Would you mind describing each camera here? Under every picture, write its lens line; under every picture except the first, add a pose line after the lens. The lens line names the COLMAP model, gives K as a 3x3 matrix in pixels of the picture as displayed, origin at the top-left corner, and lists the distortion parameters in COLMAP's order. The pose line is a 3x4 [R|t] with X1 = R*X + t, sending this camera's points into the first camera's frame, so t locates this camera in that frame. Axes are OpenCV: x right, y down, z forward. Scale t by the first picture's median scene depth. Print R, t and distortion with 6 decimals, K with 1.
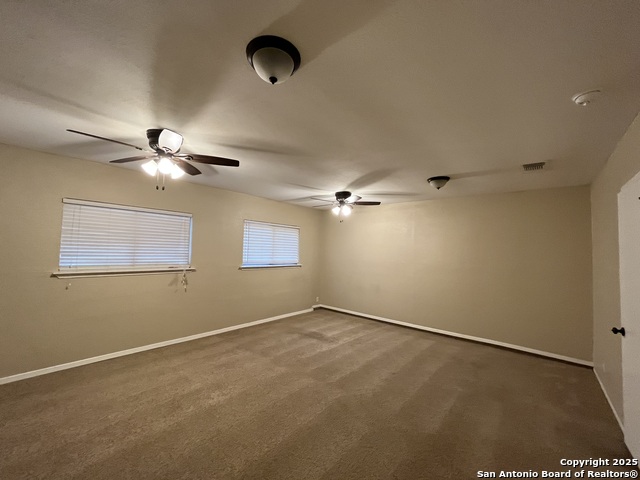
lens RADIAL K [[256.4, 0, 320.1], [0, 256.4, 242.9], [0, 0, 1]] dist [-0.003393, -0.000192]
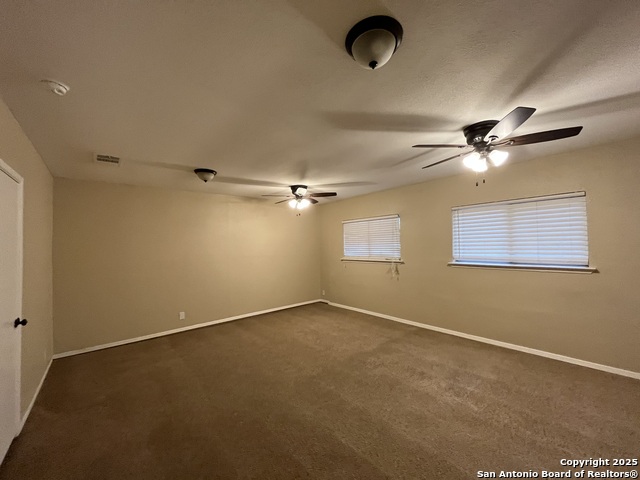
lens RADIAL K [[256.4, 0, 320.0], [0, 256.4, 239.9], [0, 0, 1]] dist [-0.003393, -0.000192]
pose [[-0.161707, -0.042517, -0.985922, 0.734555], [0.051040, 0.997374, -0.051383, 0.046422], [0.985518, -0.058631, -0.159112, 0.855928]]
